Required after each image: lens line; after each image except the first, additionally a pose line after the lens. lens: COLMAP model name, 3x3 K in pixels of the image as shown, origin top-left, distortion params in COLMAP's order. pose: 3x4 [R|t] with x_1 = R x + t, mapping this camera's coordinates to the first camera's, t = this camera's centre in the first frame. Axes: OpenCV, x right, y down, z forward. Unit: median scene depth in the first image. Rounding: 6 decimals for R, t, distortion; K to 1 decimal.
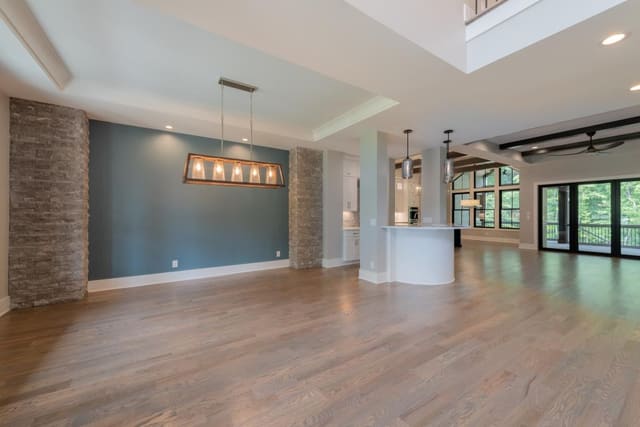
lens RADIAL K [[249.8, 0, 321.3], [0, 249.8, 213.0], [0, 0, 1]] dist [-0.001092, -0.000610]
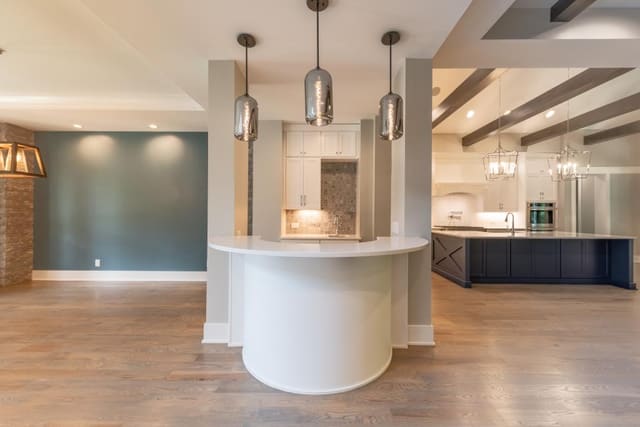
lens RADIAL K [[249.8, 0, 321.3], [0, 249.8, 213.0], [0, 0, 1]] dist [-0.001092, -0.000610]
pose [[0.829583, 0.006956, -0.558340, 0.923800], [-0.003537, 0.999968, 0.007202, -0.008680], [0.558372, -0.004000, 0.829581, 0.866159]]
